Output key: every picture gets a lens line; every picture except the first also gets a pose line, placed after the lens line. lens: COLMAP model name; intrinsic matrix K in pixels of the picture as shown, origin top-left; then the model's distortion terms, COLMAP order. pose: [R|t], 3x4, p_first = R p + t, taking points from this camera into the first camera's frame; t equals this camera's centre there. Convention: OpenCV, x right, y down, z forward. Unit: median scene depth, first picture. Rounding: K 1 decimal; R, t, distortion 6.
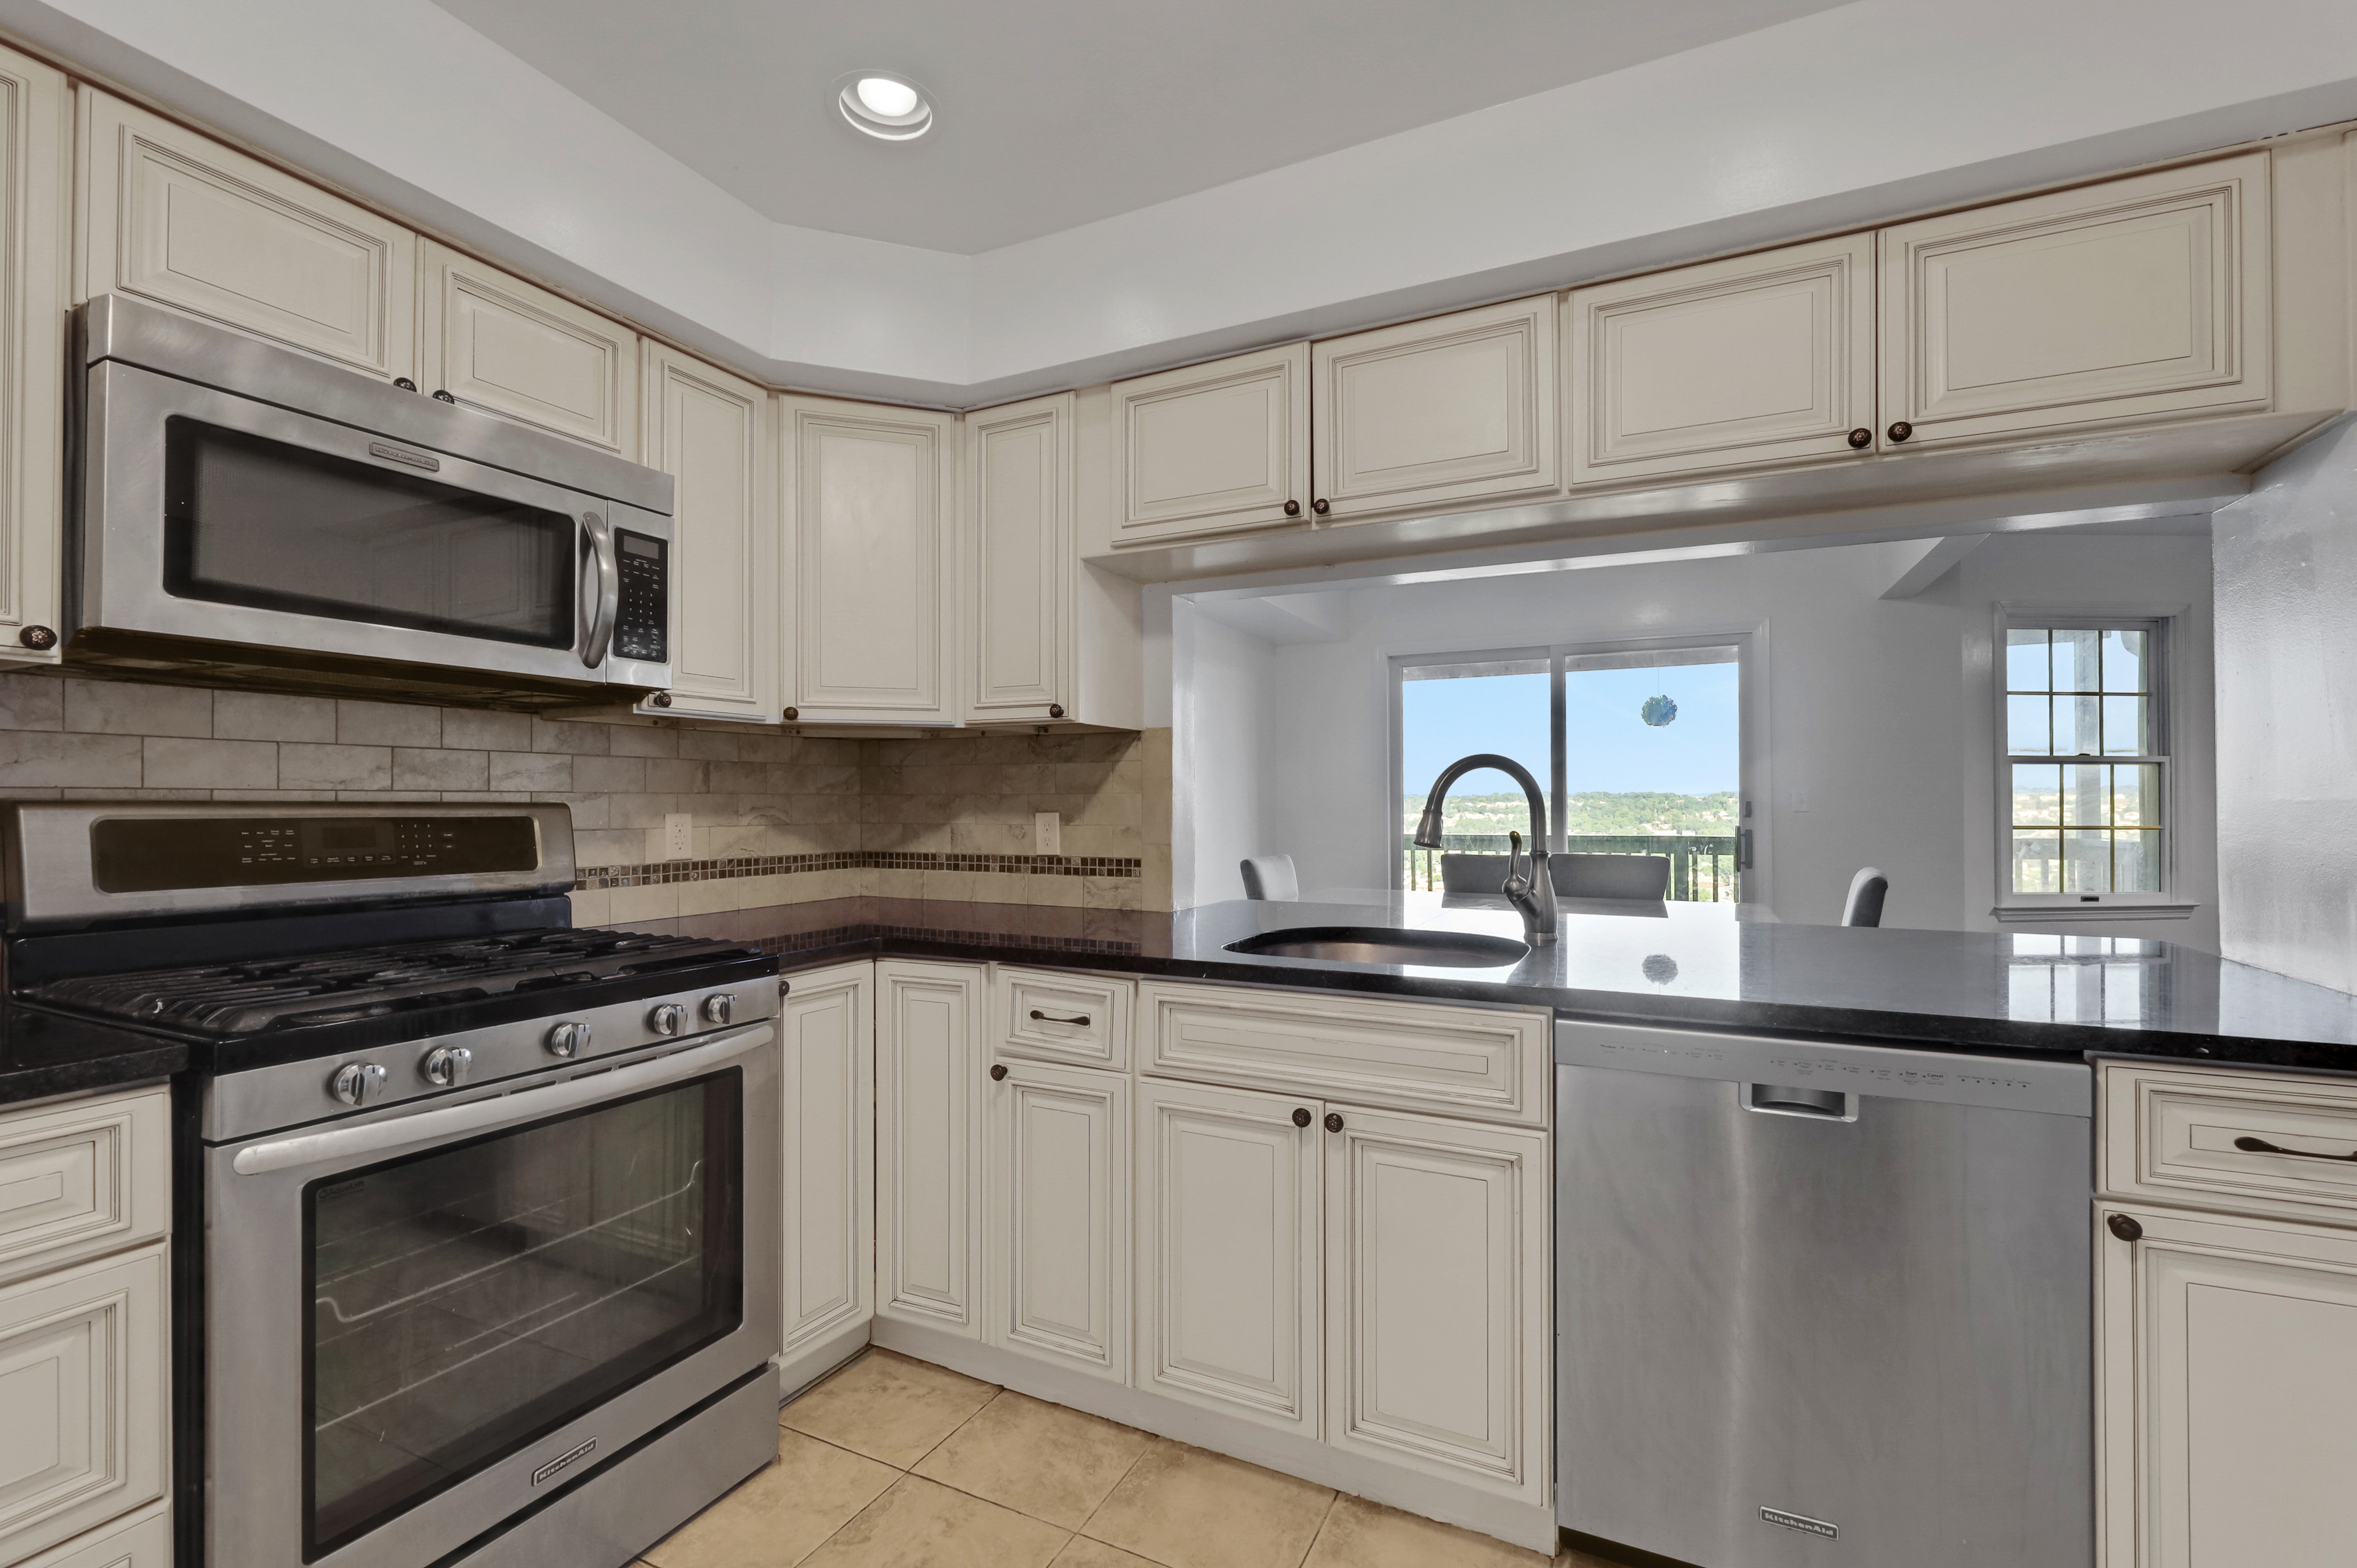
lens RADIAL K [[974.0, 0, 1196.6], [0, 974.0, 792.4], [0, 0, 1]] dist [-0.004327, 0.001113]
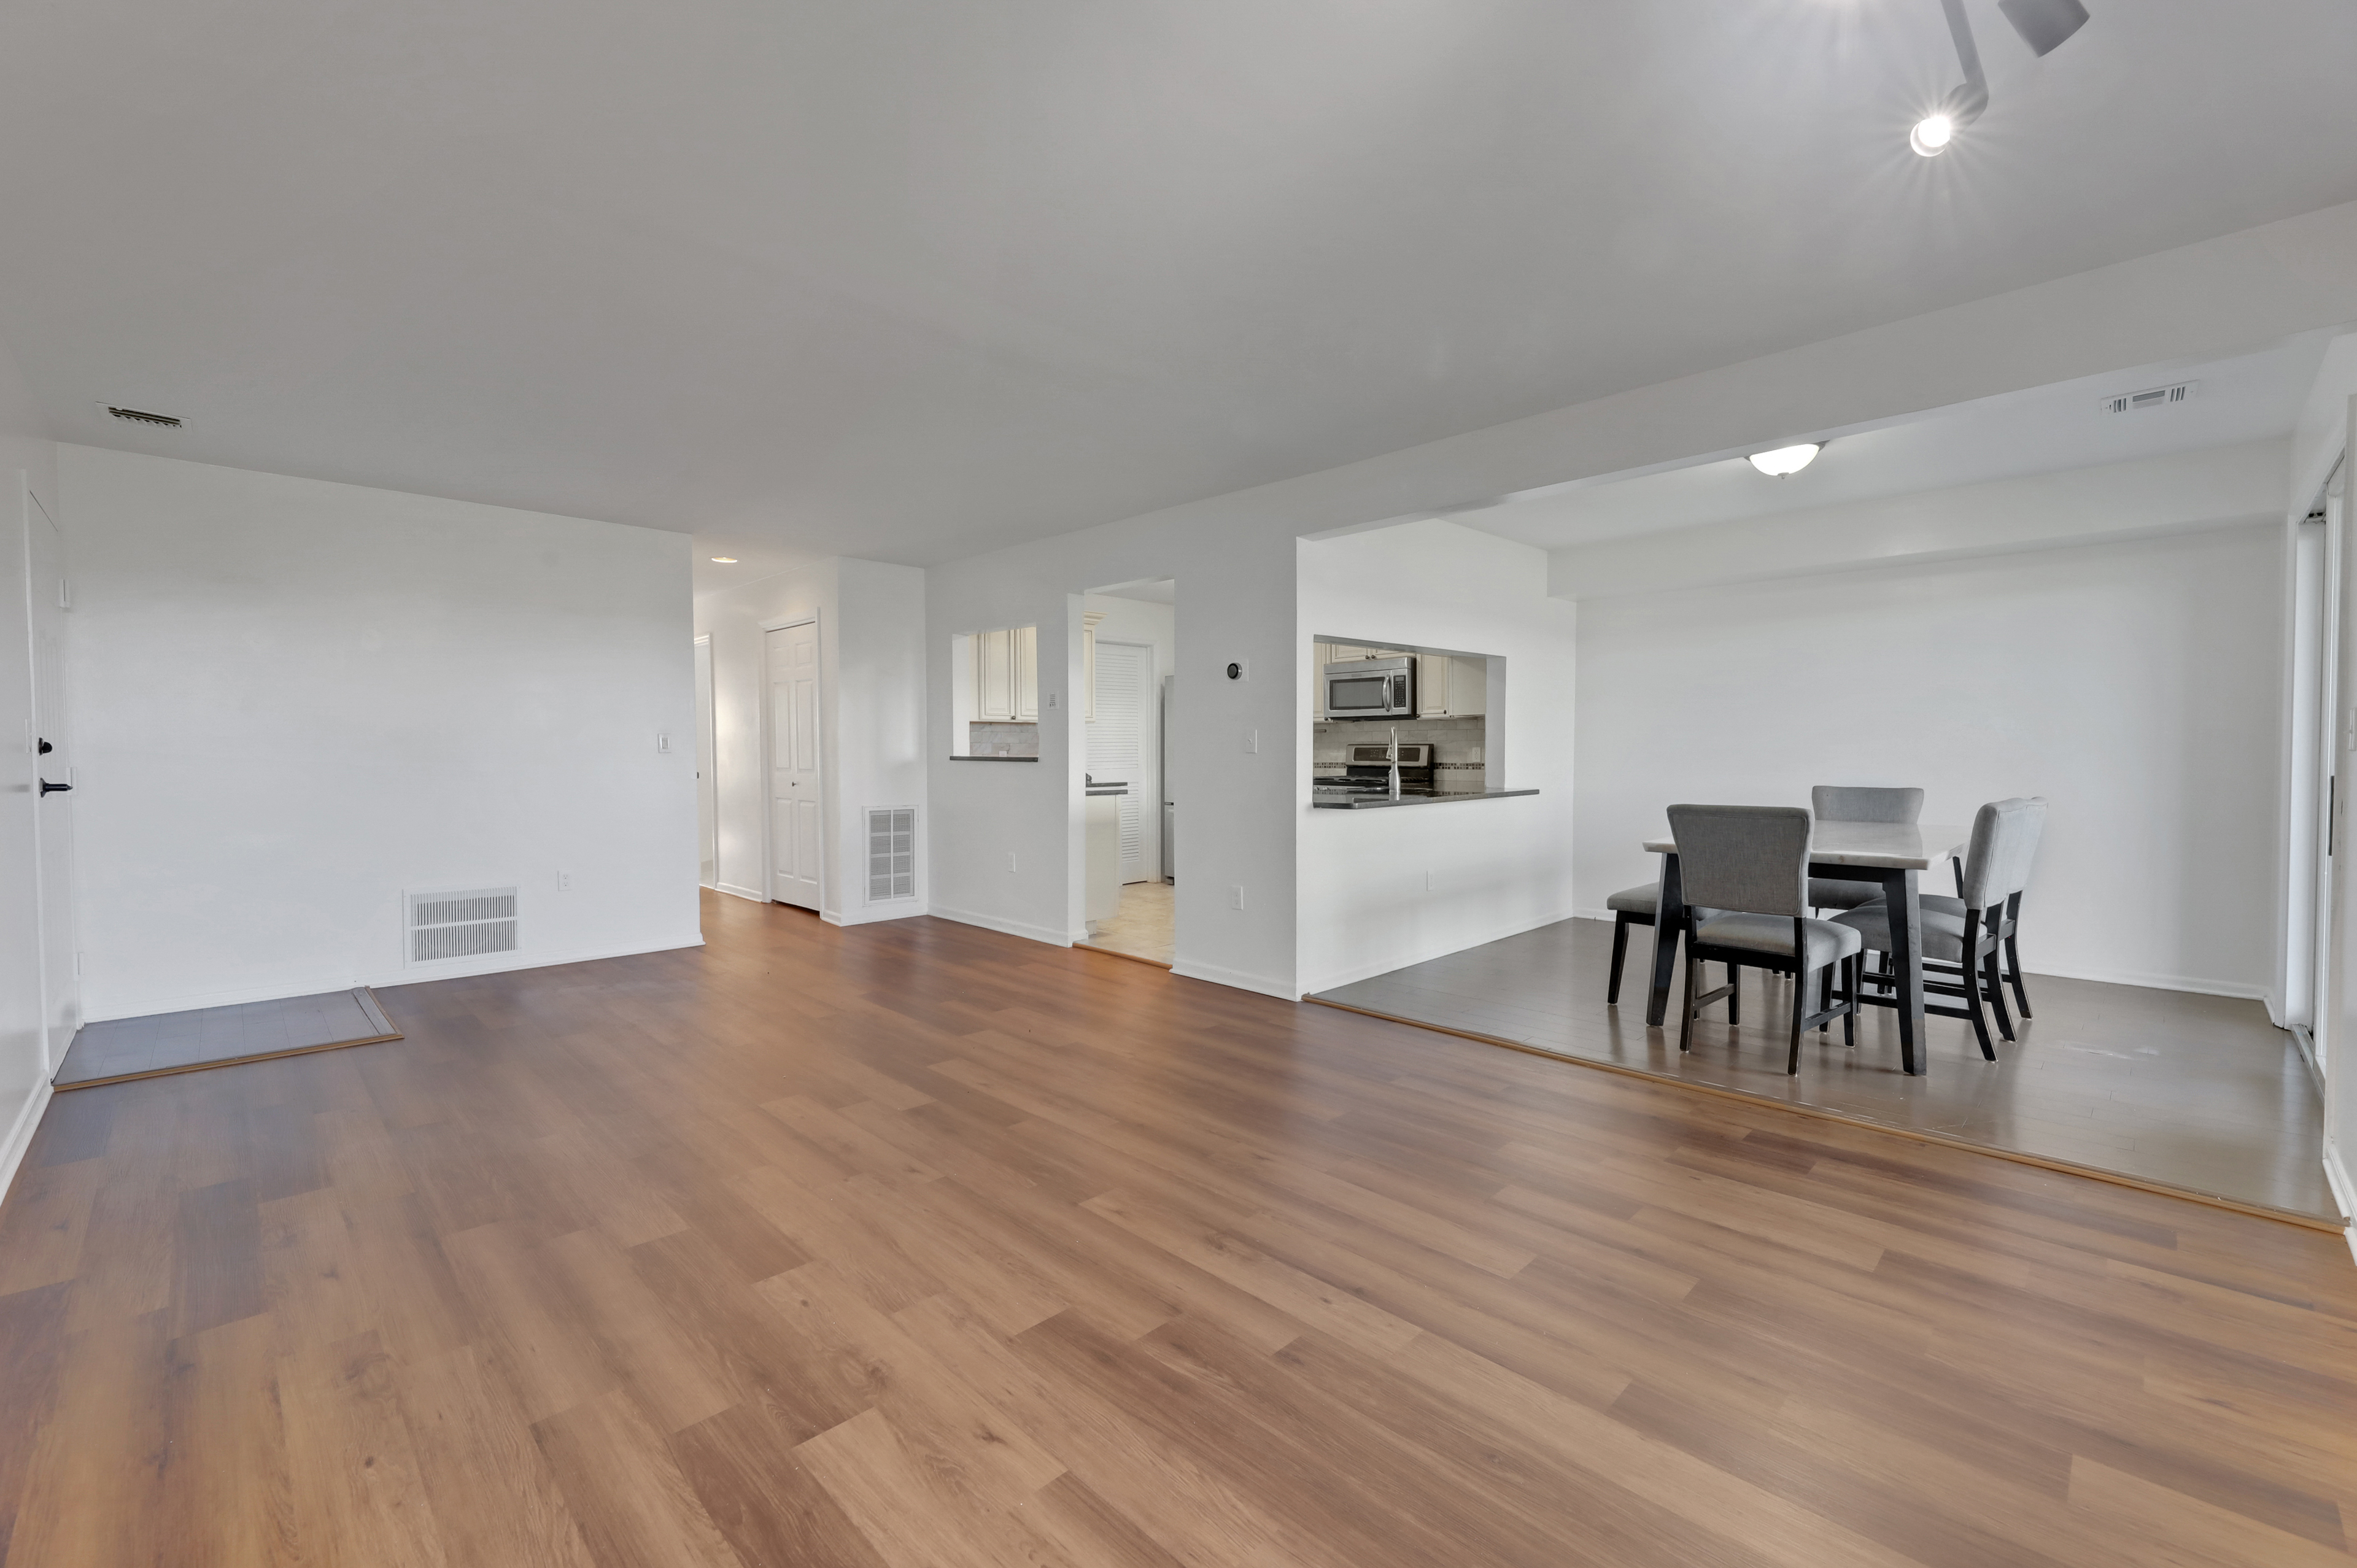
lens RADIAL K [[974.0, 0, 1190.0], [0, 974.0, 796.5], [0, 0, 1]] dist [-0.004327, 0.001113]
pose [[-0.309898, 0.051016, -0.949400, 3.247988], [0.019455, 0.998691, 0.047315, 0.018349], [0.950571, -0.003808, -0.310484, 1.331889]]
